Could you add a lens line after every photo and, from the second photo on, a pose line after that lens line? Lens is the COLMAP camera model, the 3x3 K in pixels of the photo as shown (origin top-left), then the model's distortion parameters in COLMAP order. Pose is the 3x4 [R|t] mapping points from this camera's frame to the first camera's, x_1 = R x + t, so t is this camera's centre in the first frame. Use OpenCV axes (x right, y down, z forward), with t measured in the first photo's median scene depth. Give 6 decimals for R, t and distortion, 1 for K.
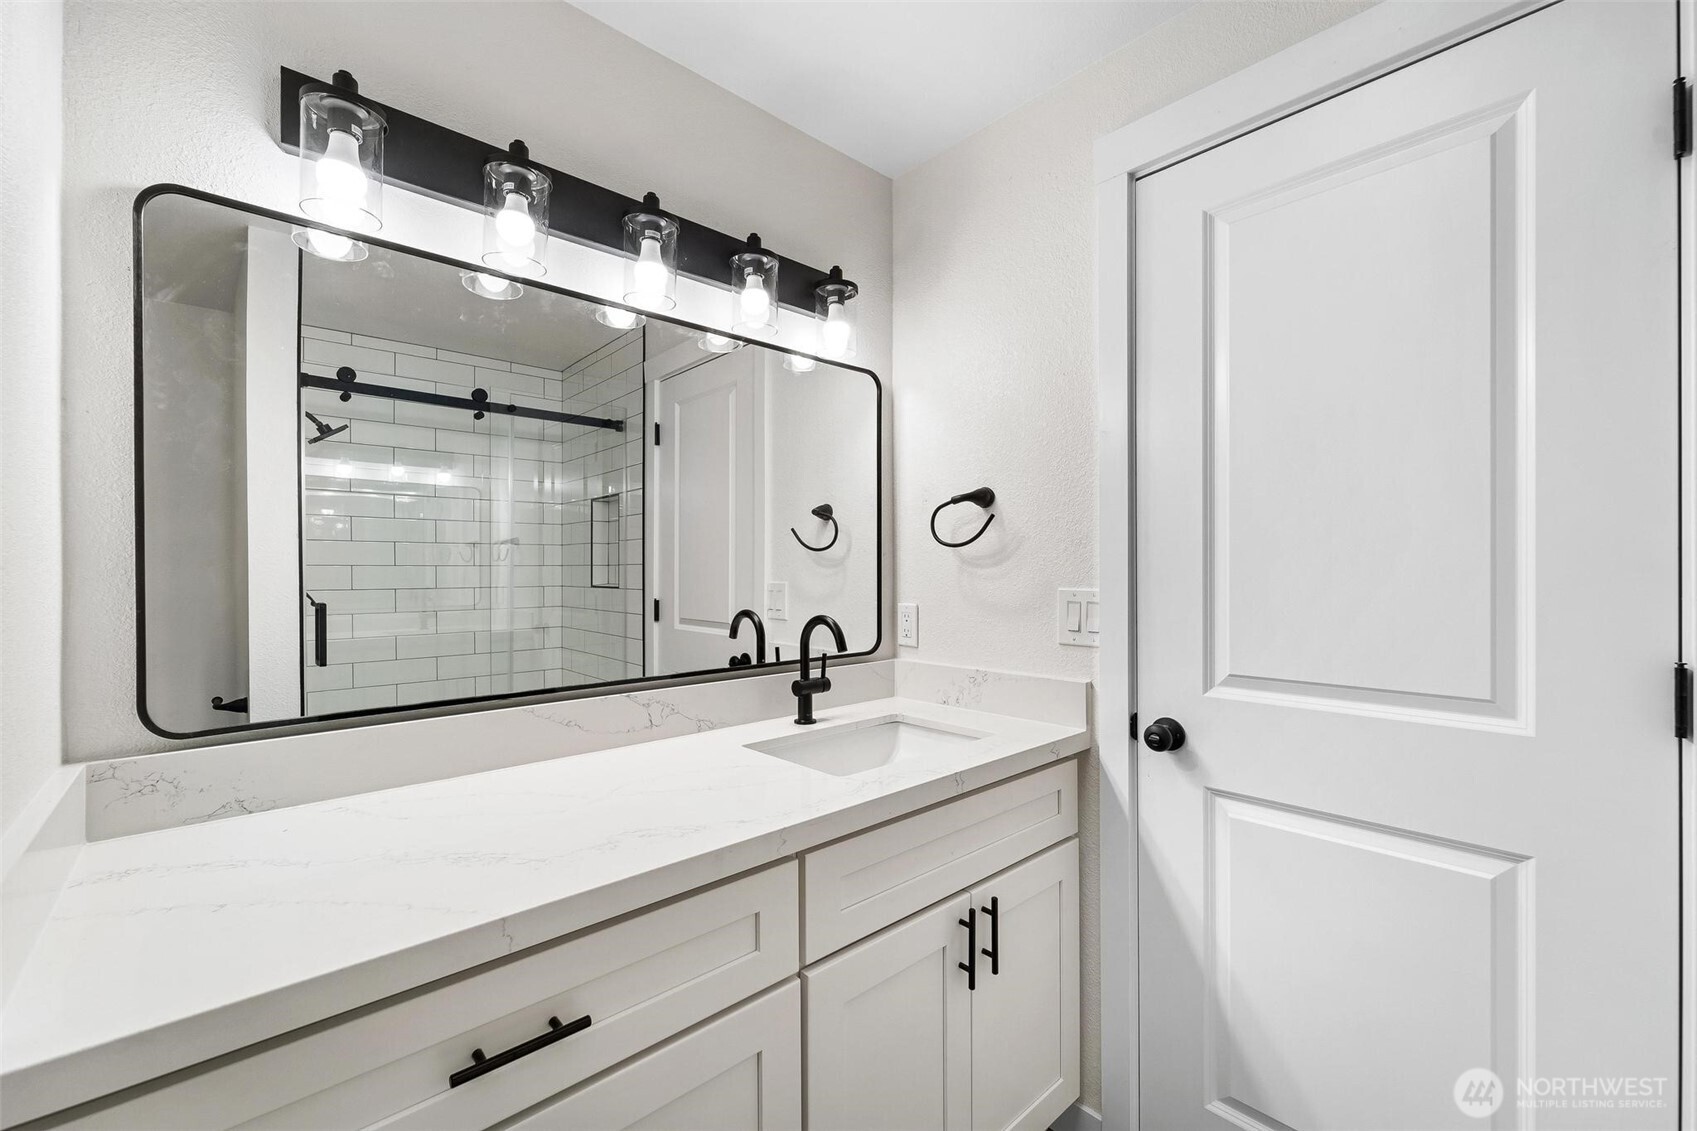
lens RADIAL K [[694.2, 0, 847.0], [0, 694.2, 566.3], [0, 0, 1]] dist [0.001559, 0.000381]
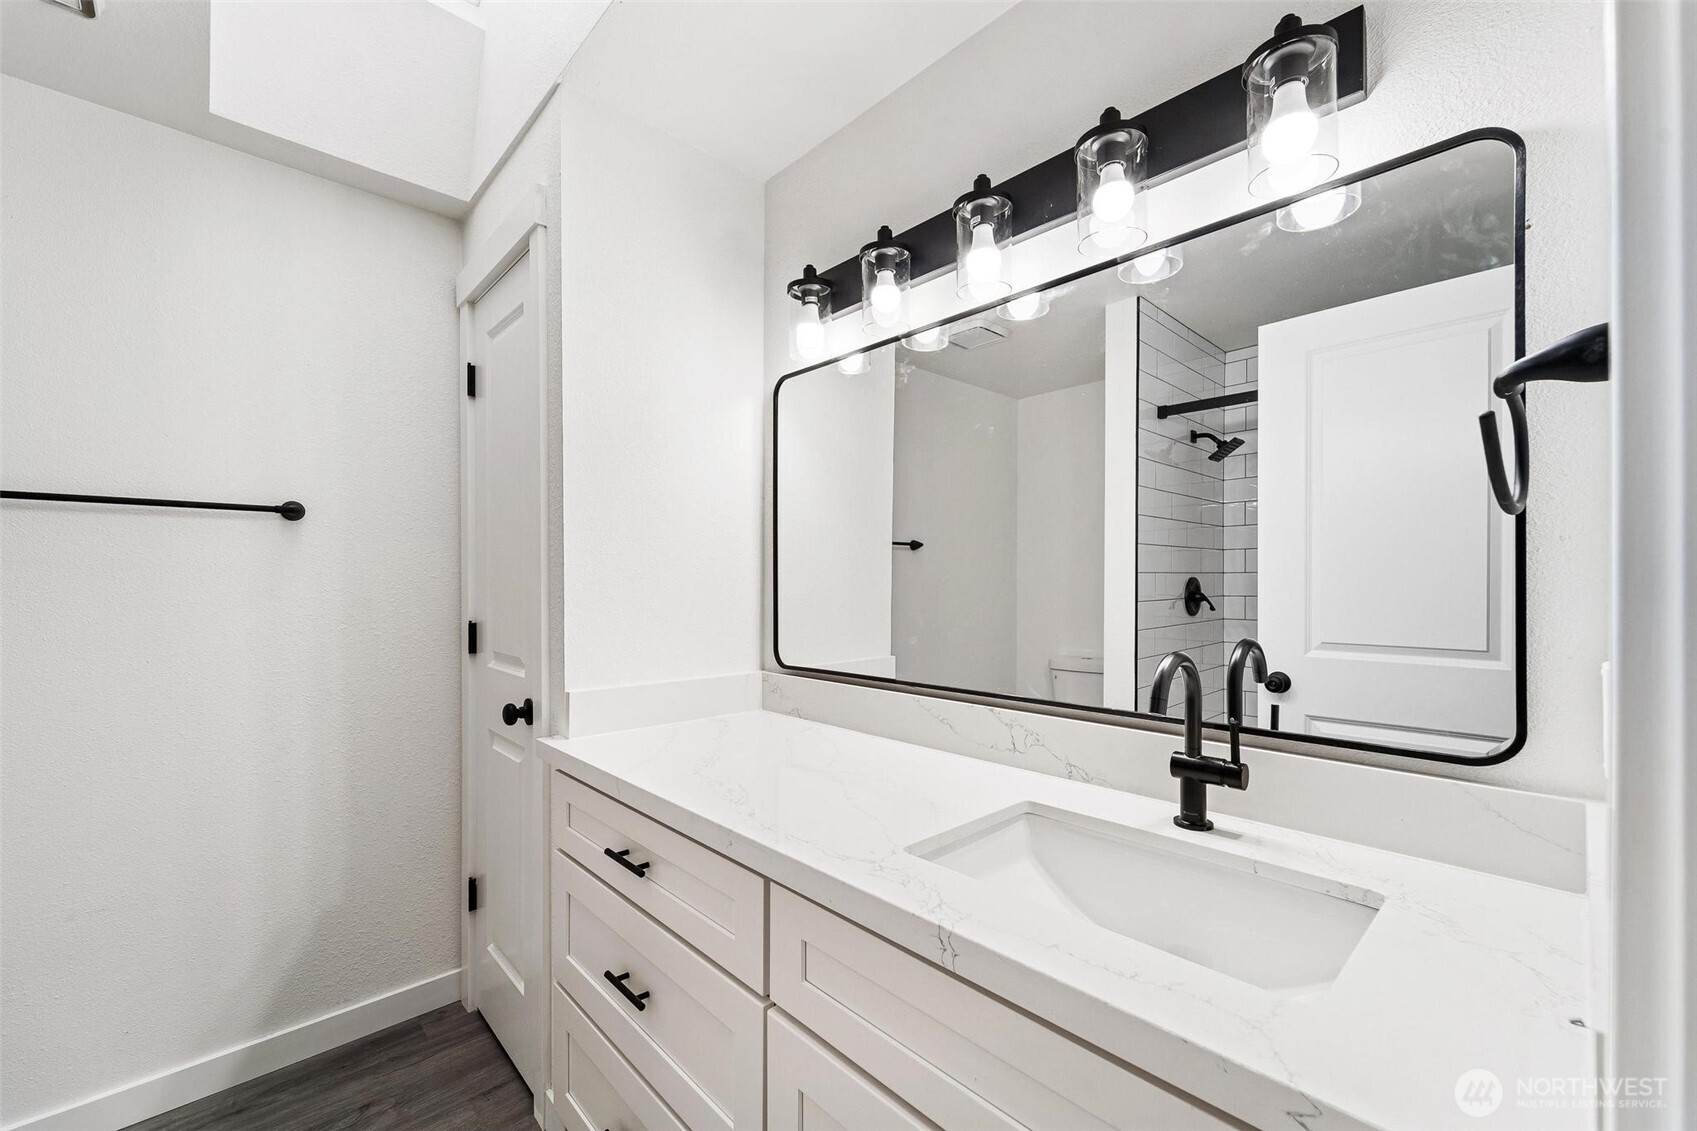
lens RADIAL K [[694.2, 0, 845.1], [0, 694.2, 572.4], [0, 0, 1]] dist [0.001559, 0.000381]
pose [[0.011354, -0.009187, -0.999893, 0.556893], [0.006140, 0.999940, -0.009118, 0.004017], [0.999917, -0.006036, 0.011410, 0.685424]]
